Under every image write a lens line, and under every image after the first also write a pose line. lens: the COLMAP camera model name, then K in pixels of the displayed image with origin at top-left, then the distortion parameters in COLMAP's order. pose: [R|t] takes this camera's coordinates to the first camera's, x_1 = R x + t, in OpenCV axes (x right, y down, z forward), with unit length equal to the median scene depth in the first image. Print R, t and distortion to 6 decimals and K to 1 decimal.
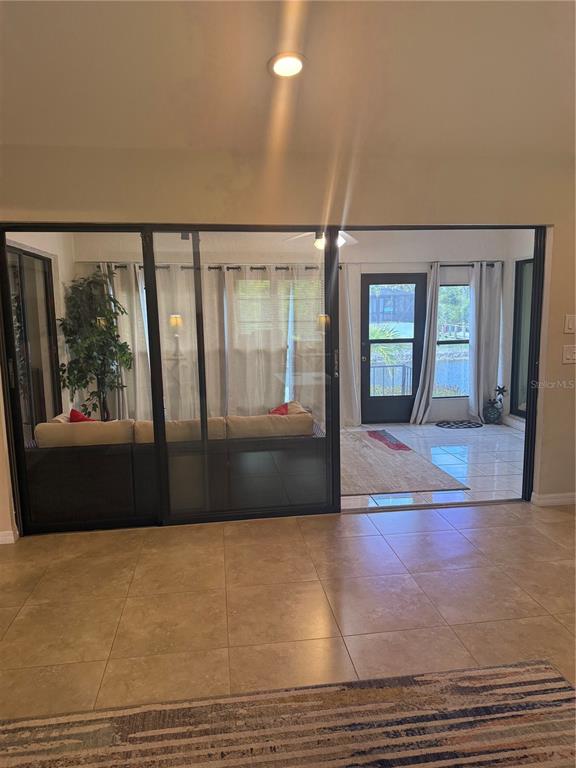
lens RADIAL K [[547.8, 0, 288.0], [0, 547.8, 384.0], [0, 0, 1]] dist [0.106726, -0.133944]
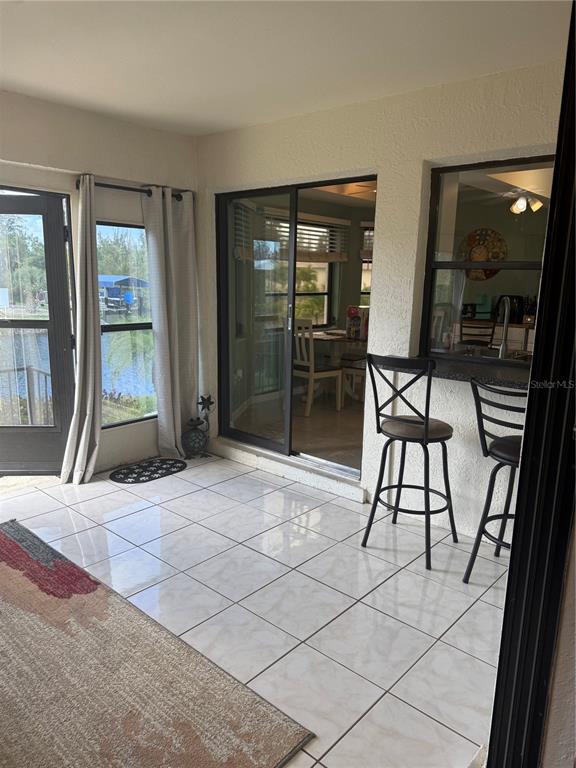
lens RADIAL K [[547.8, 0, 288.0], [0, 547.8, 384.0], [0, 0, 1]] dist [0.106726, -0.133944]
pose [[0.763534, -0.095703, 0.638636, 0.056922], [0.057699, 0.995112, 0.080139, -0.054576], [-0.643185, -0.024340, 0.765324, 0.461282]]
